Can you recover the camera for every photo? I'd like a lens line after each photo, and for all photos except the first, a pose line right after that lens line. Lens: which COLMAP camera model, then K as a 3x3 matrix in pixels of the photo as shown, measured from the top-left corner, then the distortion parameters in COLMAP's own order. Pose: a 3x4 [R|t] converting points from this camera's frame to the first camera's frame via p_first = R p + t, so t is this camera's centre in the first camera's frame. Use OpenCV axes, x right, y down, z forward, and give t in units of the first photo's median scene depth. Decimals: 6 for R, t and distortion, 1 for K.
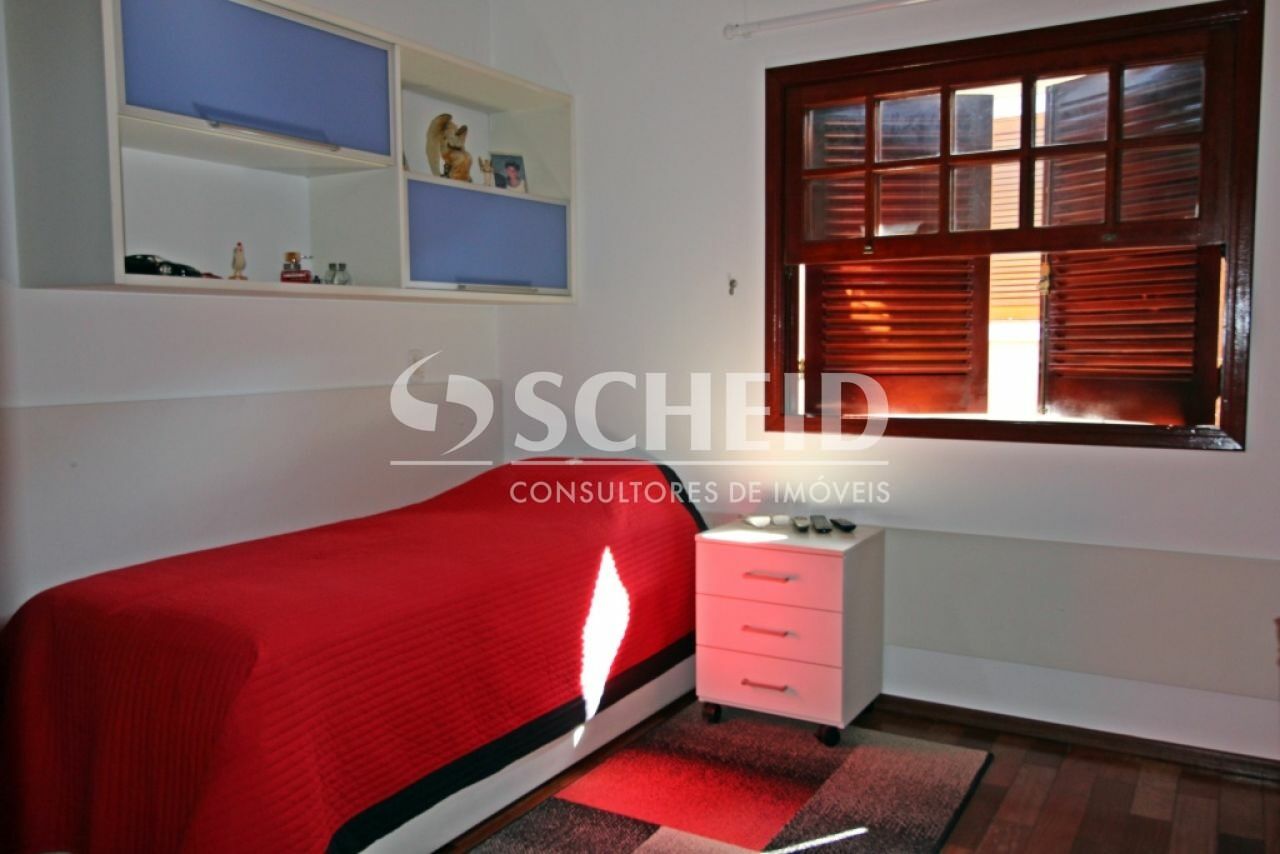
lens RADIAL K [[1031.3, 0, 640.0], [0, 1031.3, 427.0], [0, 0, 1]] dist [-0.002747, -0.003989]
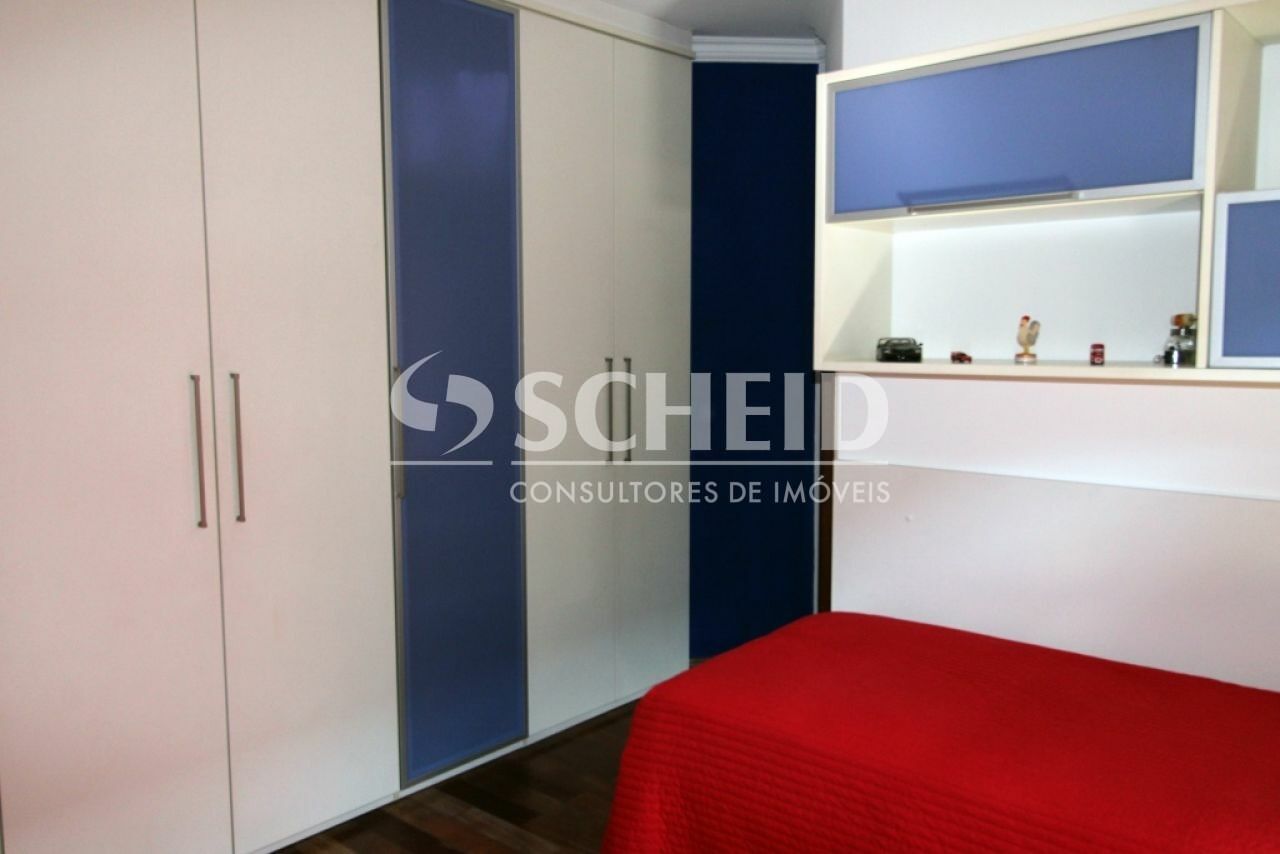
lens RADIAL K [[1031.3, 0, 640.0], [0, 1031.3, 427.0], [0, 0, 1]] dist [-0.002747, -0.003989]
pose [[-0.175955, 0.093256, -0.979971, 0.556468], [-0.080994, 0.990756, 0.108825, -0.151357], [0.981060, 0.098520, -0.166776, 0.817313]]
